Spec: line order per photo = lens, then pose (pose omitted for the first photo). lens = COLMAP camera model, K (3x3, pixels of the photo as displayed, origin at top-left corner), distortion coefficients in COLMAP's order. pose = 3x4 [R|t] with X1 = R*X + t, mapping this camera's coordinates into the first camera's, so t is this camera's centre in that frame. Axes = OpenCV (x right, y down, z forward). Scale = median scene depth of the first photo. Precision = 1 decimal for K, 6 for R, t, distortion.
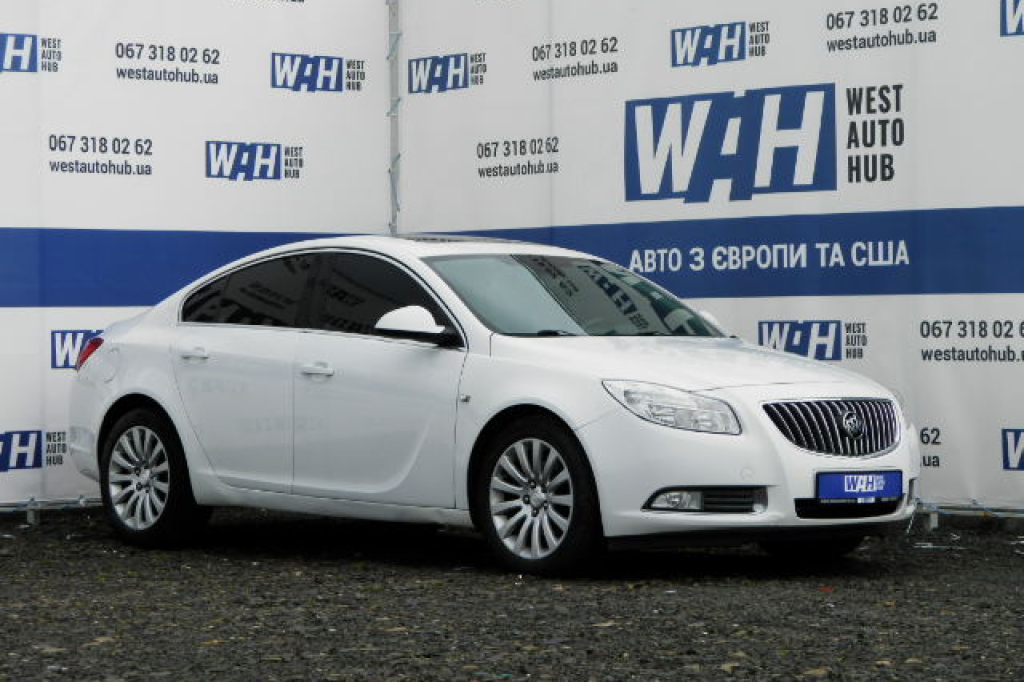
lens RADIAL K [[3138.4, 0, 512.0], [0, 3138.4, 341.0], [0, 0, 1]] dist [-0.220056, -0.958772]
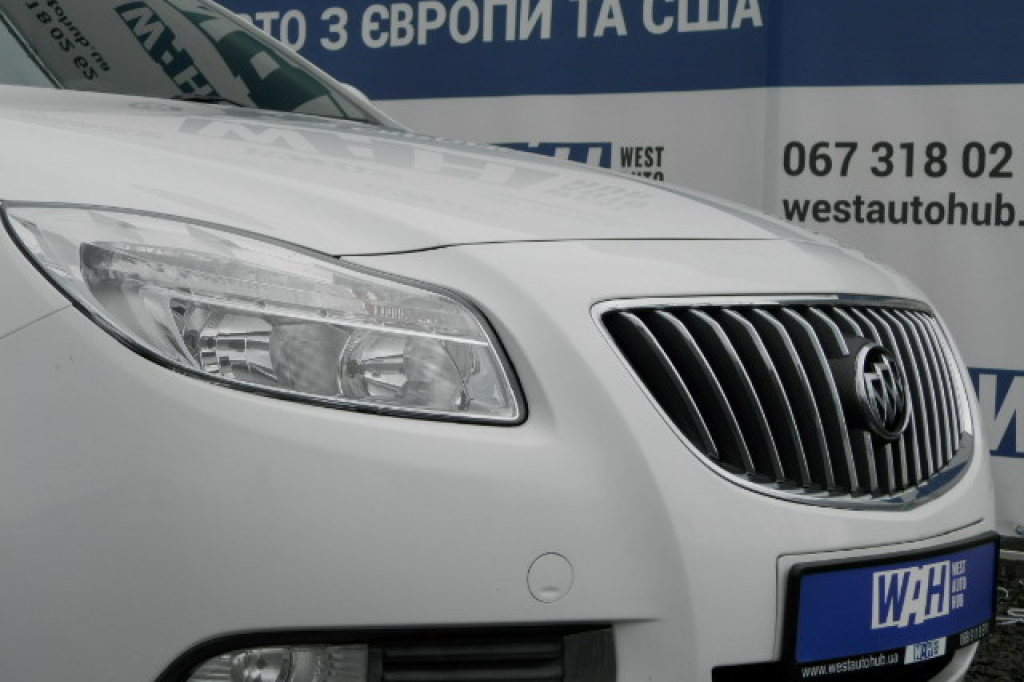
lens RADIAL K [[1993.4, 0, 512.0], [0, 1993.4, 341.0], [0, 0, 1]] dist [0.006544, 0.008255]
pose [[0.986521, 0.026479, 0.161481, 0.042317], [-0.034026, 0.998445, 0.044146, 0.014491], [-0.160061, -0.049046, 0.985888, 0.788907]]
